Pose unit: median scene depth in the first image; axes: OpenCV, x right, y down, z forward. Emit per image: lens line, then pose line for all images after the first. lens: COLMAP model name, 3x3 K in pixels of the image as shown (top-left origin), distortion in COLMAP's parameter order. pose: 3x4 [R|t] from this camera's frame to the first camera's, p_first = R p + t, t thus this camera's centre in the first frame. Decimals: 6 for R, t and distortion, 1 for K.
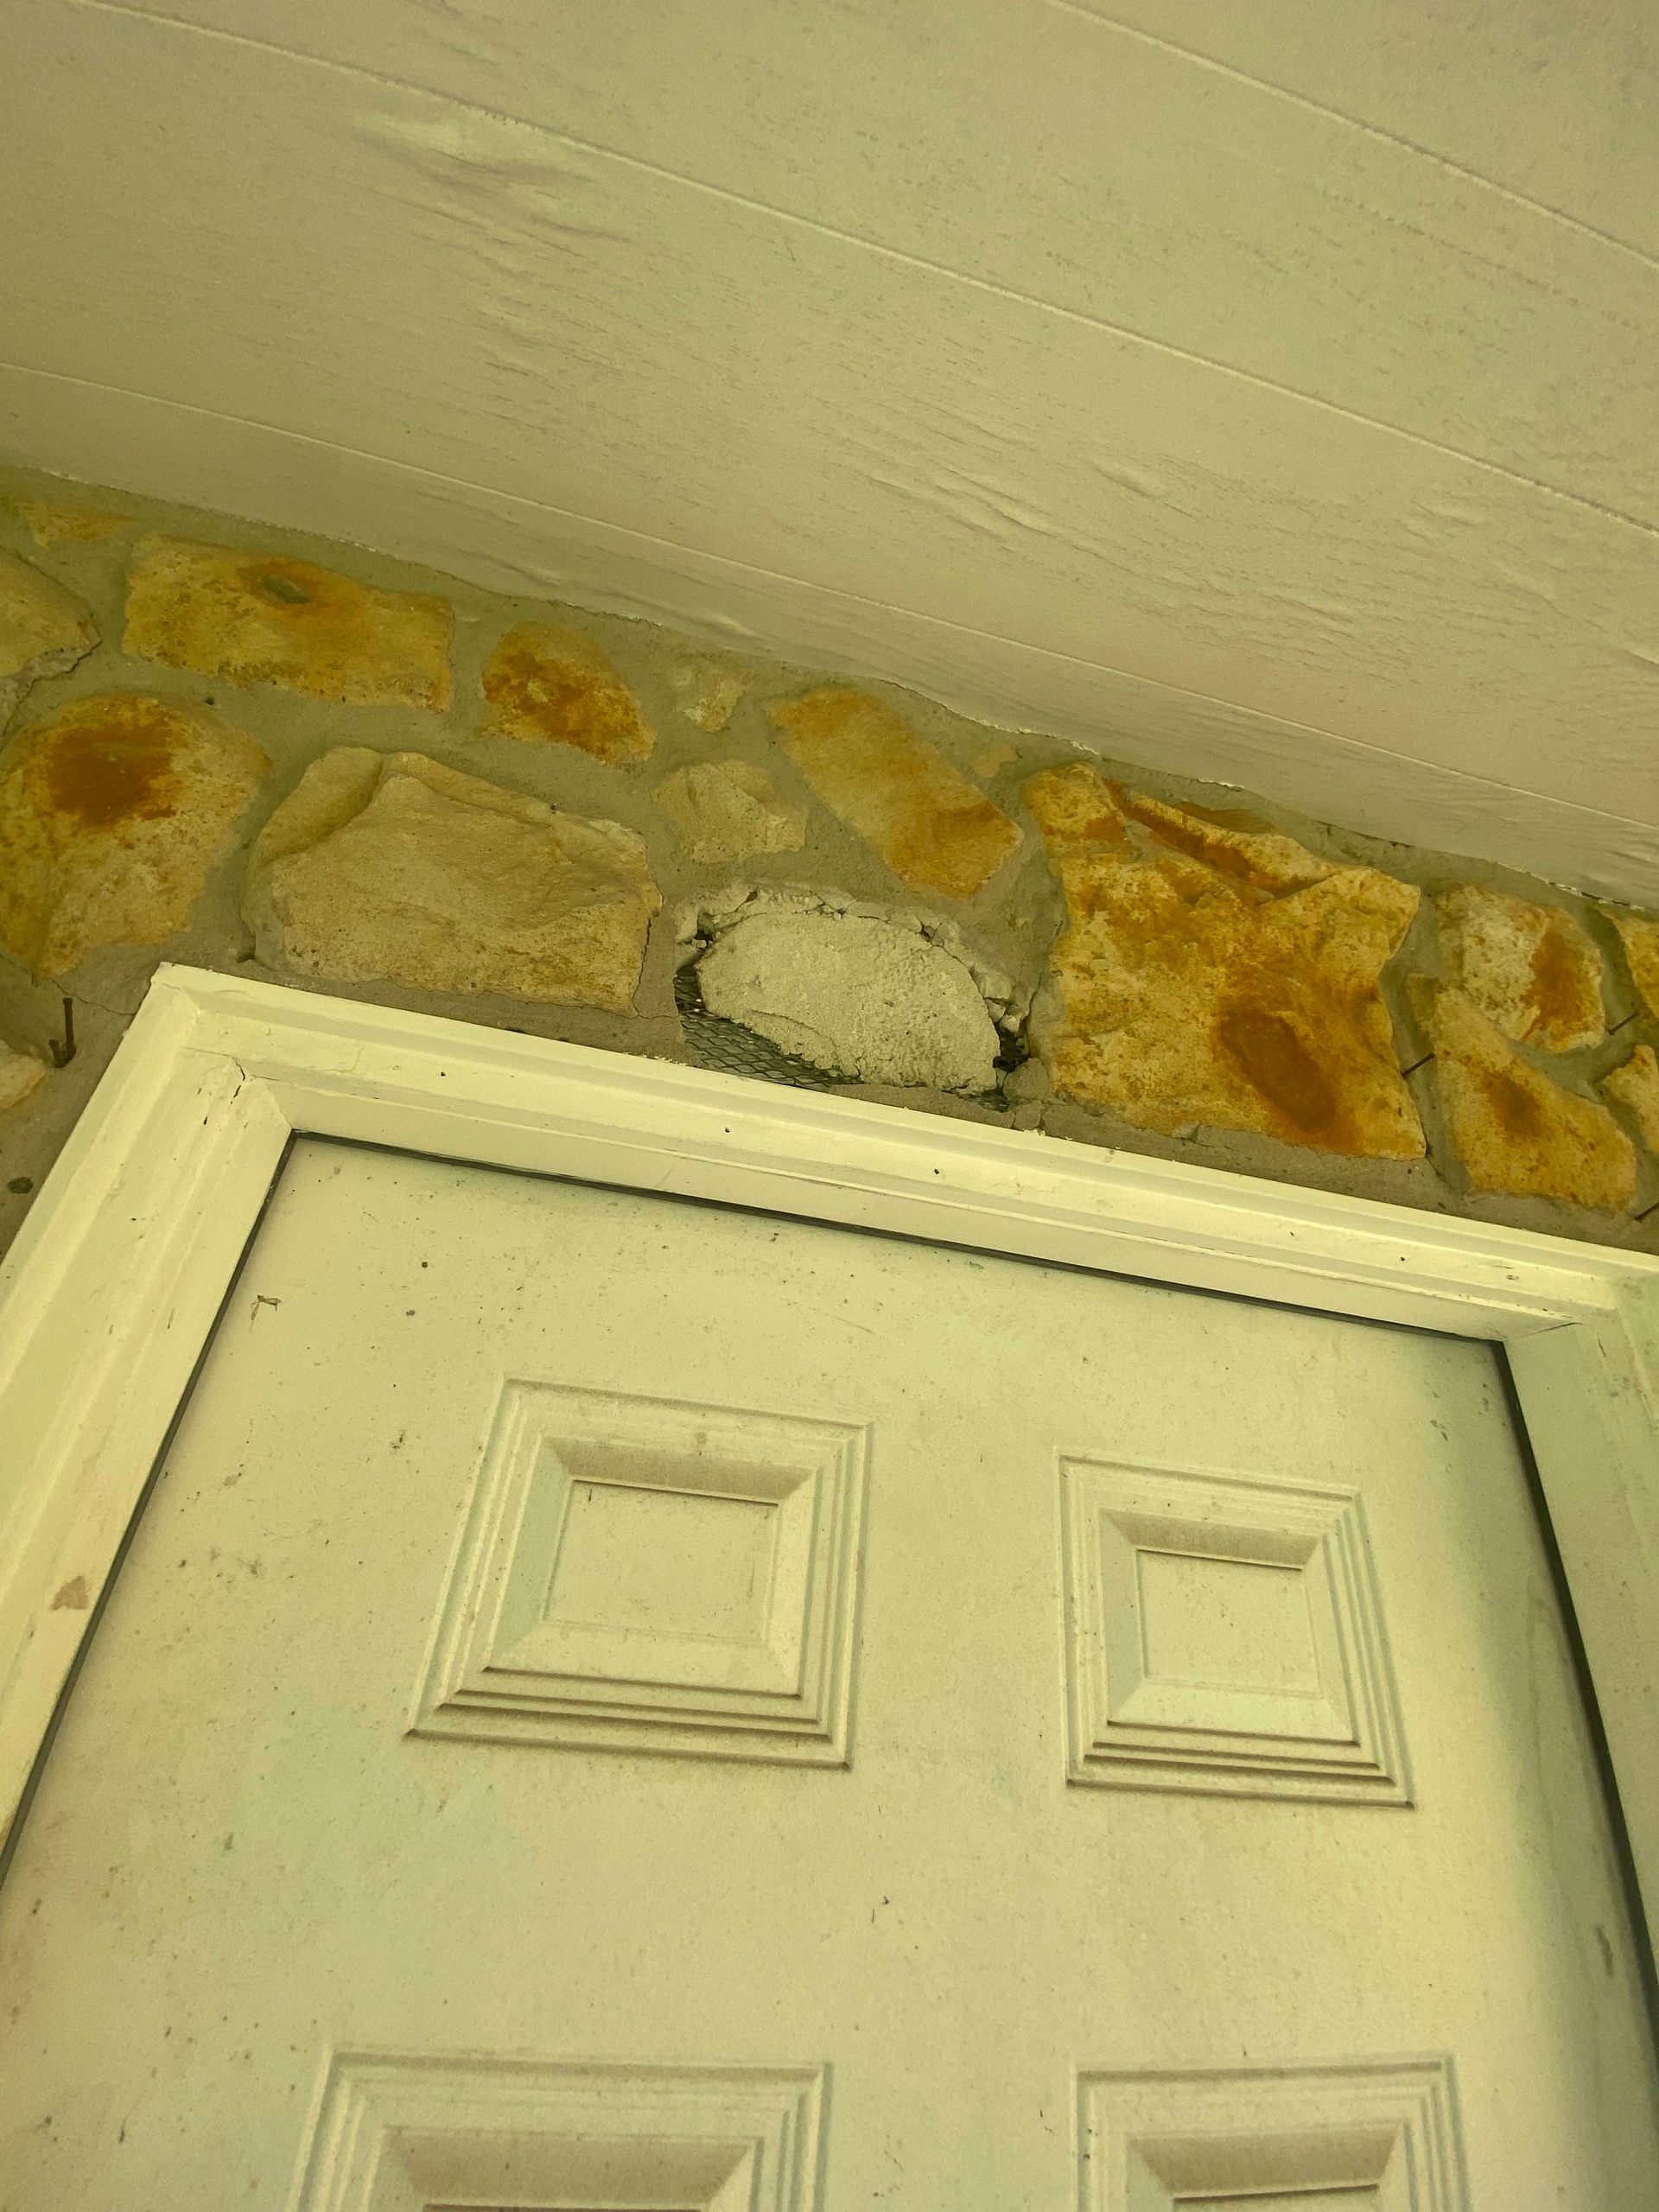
lens RADIAL K [[922.4, 0, 829.5], [0, 922.4, 1106.0], [0, 0, 1]] dist [0.045226, -0.023619]
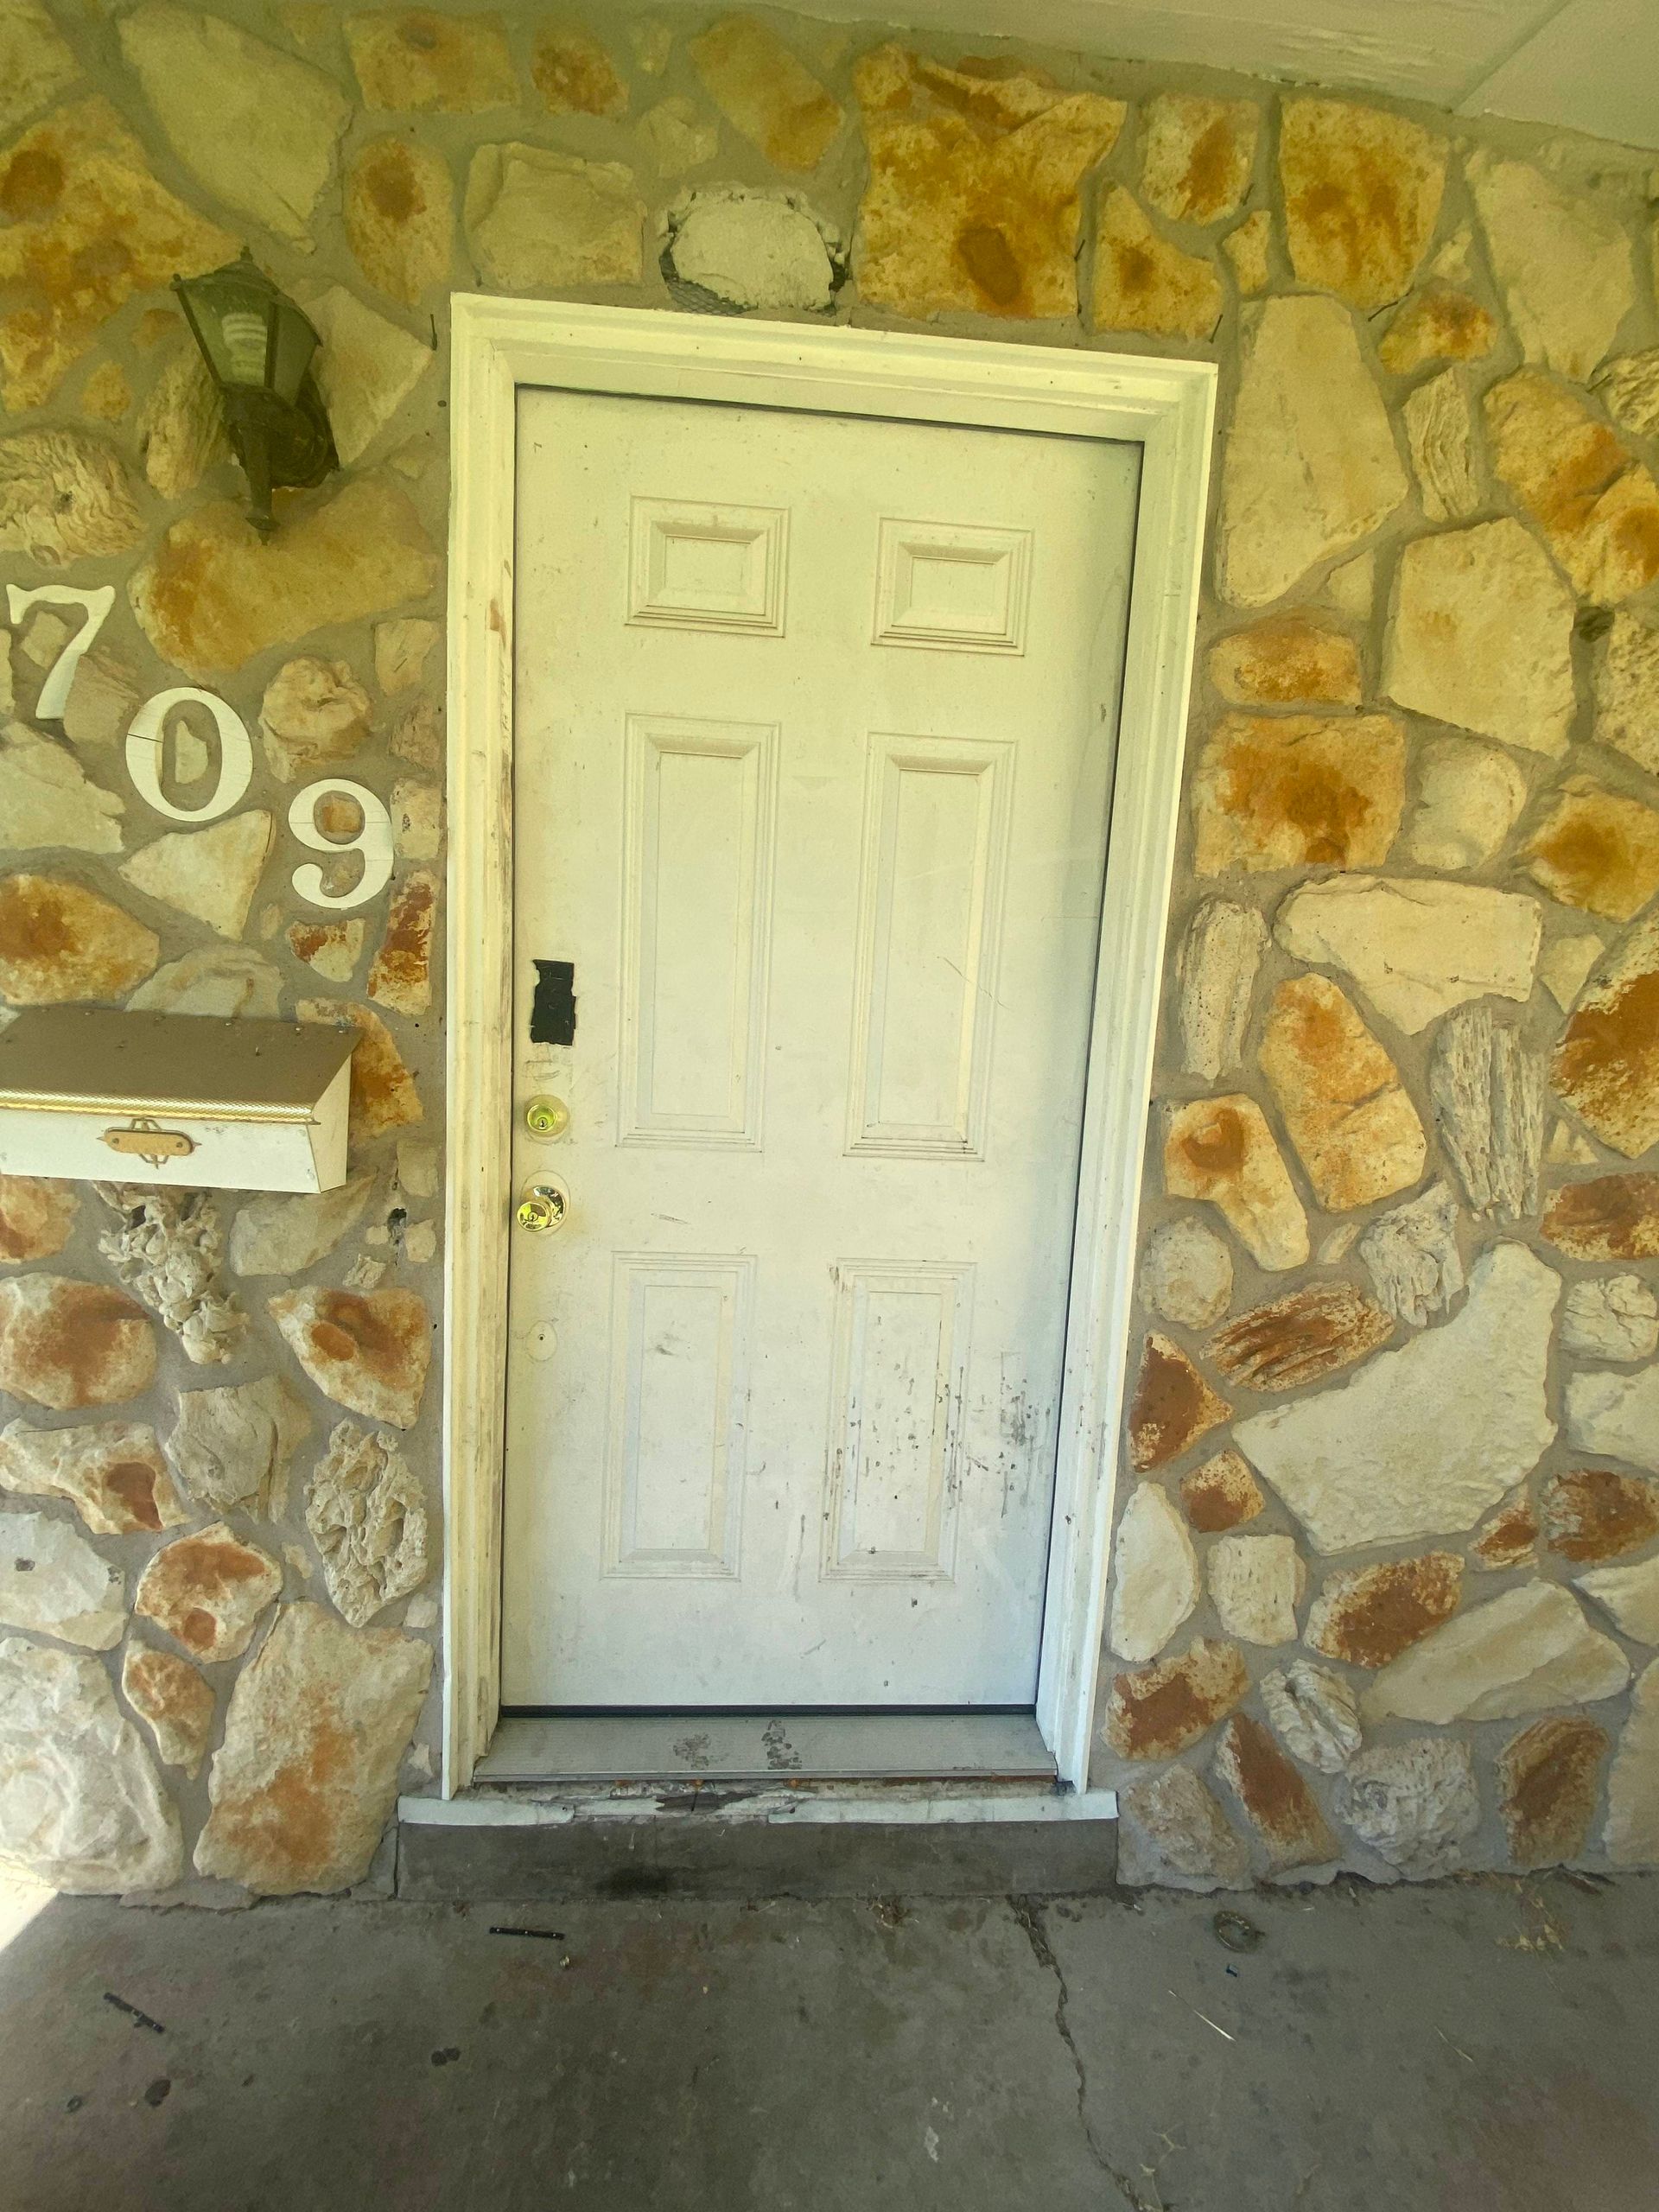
lens RADIAL K [[917.8, 0, 829.5], [0, 917.8, 1106.0], [0, 0, 1]] dist [0.027652, -0.024073]
pose [[0.983250, -0.018803, -0.181288, 0.489756], [0.120667, 0.812613, 0.570175, 0.241388], [0.136596, -0.582500, 0.801271, -1.536579]]
